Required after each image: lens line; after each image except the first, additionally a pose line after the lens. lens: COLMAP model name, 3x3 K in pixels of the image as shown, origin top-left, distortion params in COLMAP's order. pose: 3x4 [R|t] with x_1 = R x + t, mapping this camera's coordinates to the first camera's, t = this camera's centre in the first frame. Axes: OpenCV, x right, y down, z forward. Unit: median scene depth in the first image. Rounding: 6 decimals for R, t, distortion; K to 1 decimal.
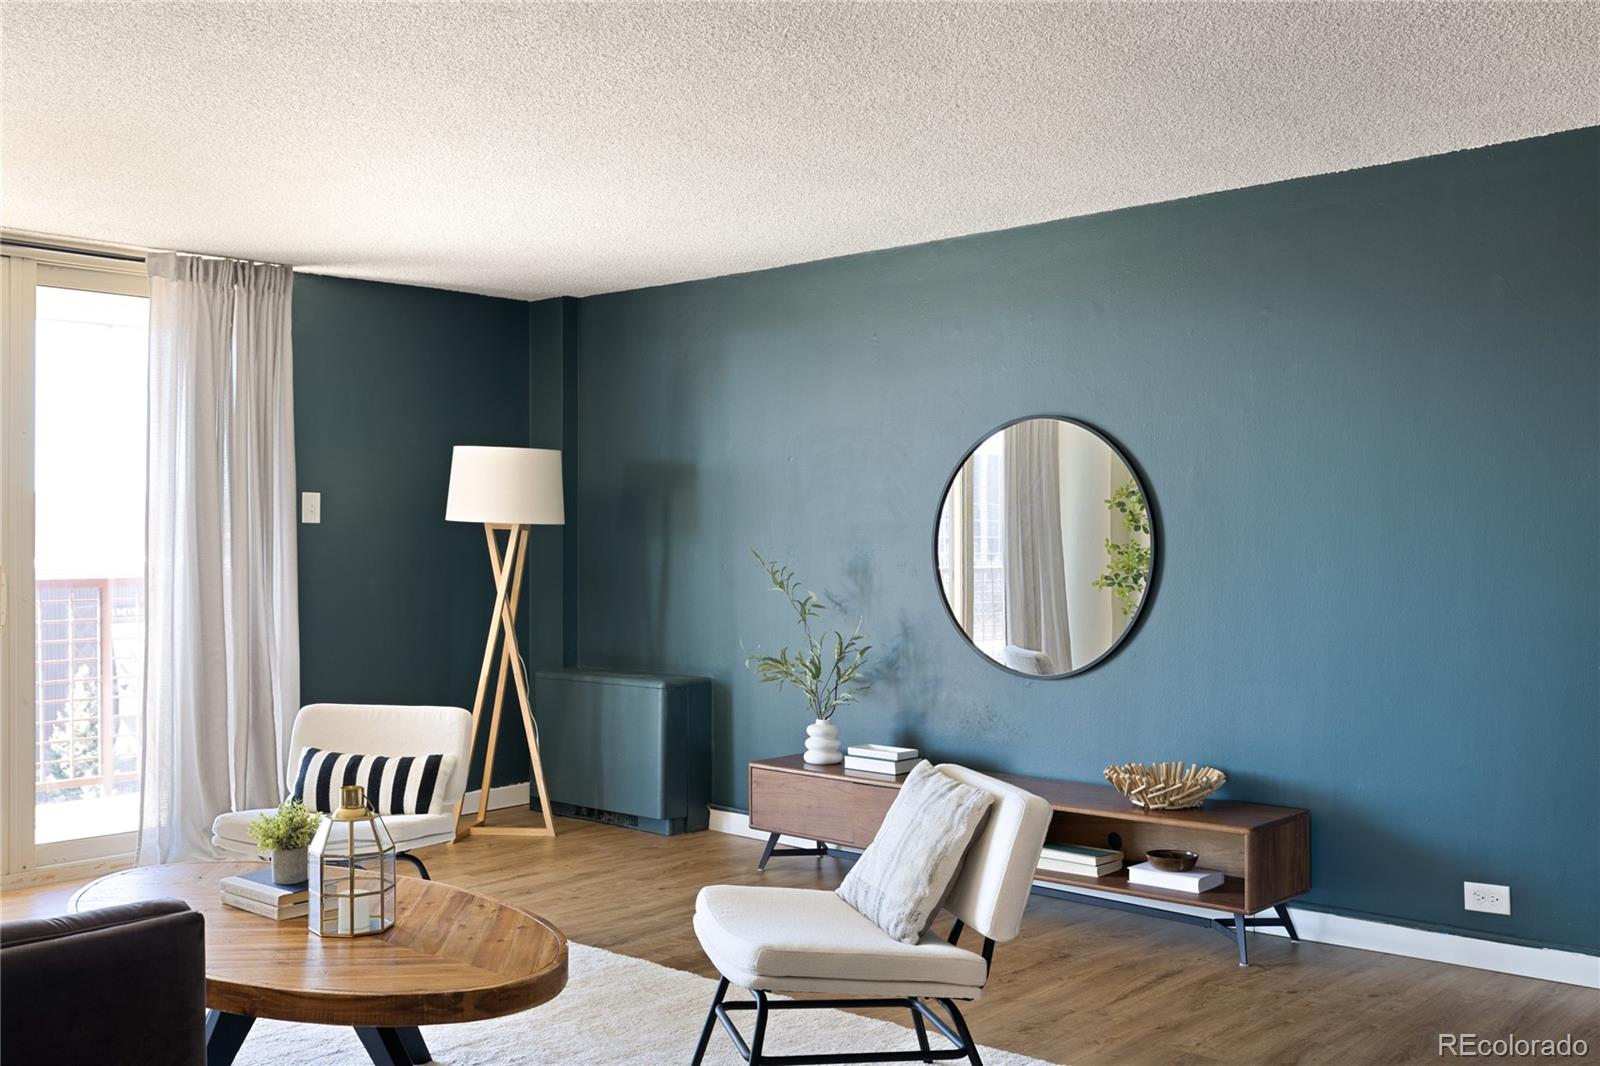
lens RADIAL K [[1601.0, 0, 800.0], [0, 1601.0, 531.7], [0, 0, 1]] dist [-0.001846, 0.000000]
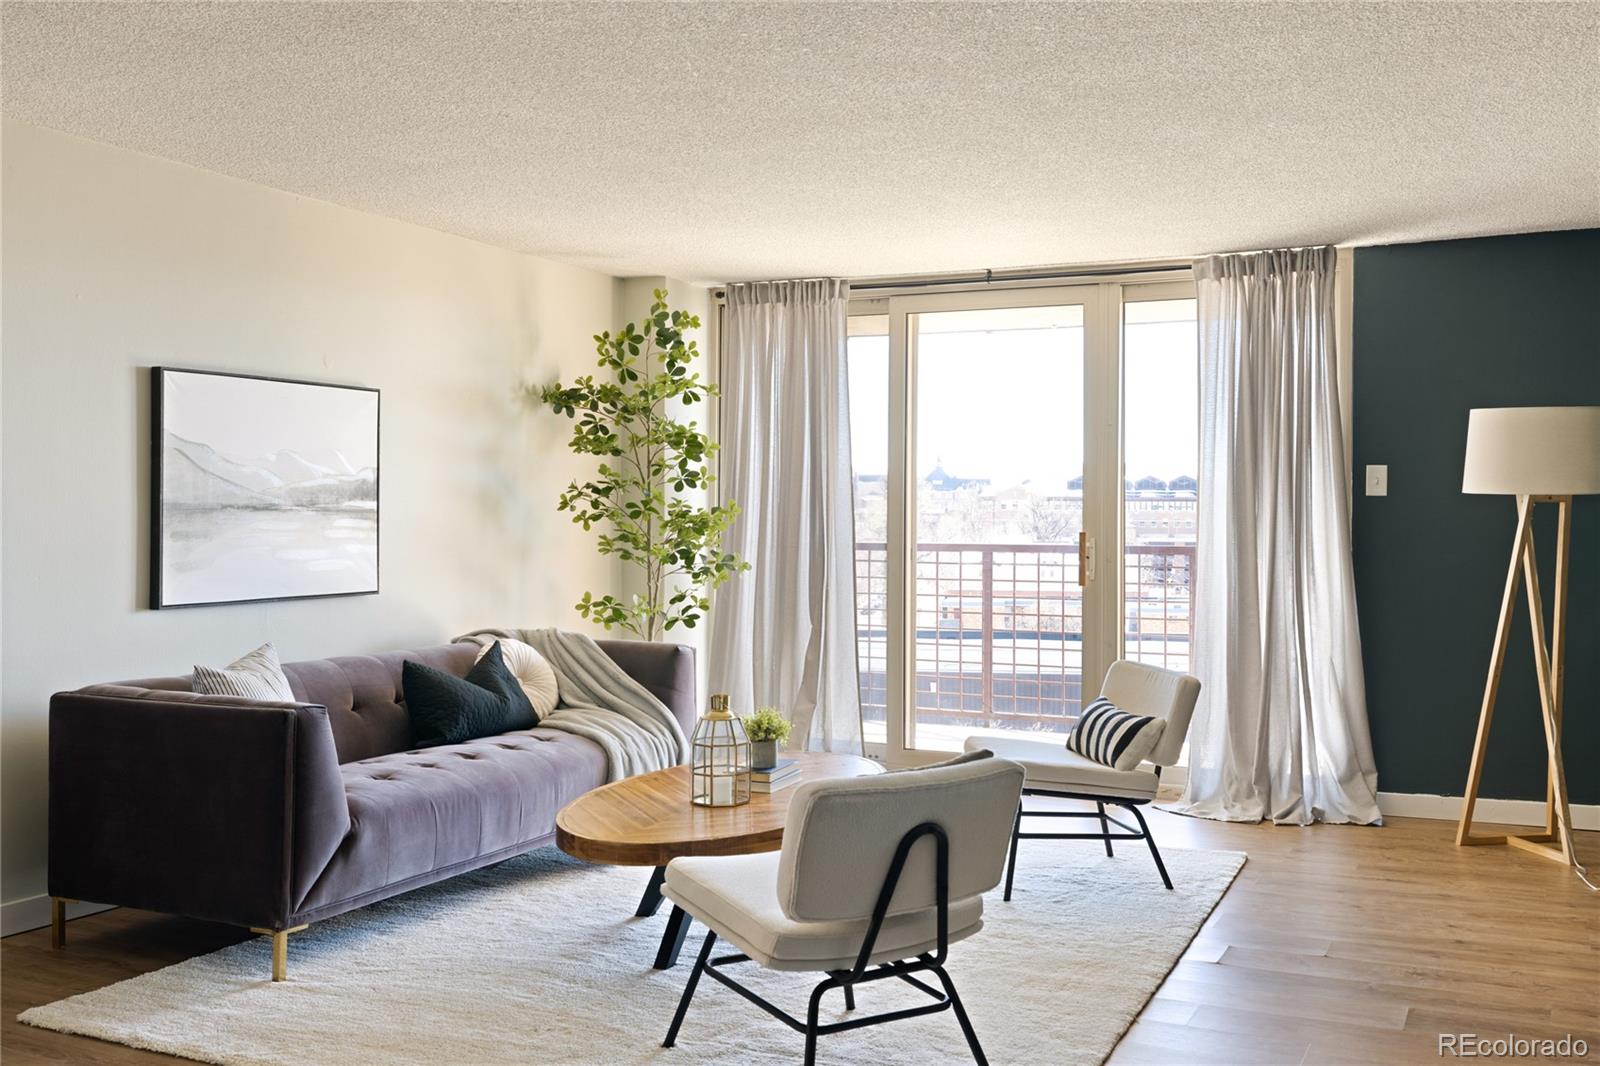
lens RADIAL K [[1601.0, 0, 800.0], [0, 1601.0, 529.2], [0, 0, 1]] dist [-0.001846, 0.000000]
pose [[0.249087, 0.012896, -0.968395, 0.594300], [0.001447, 0.999905, 0.013688, 0.001197], [0.968480, -0.004811, 0.249045, 0.419765]]
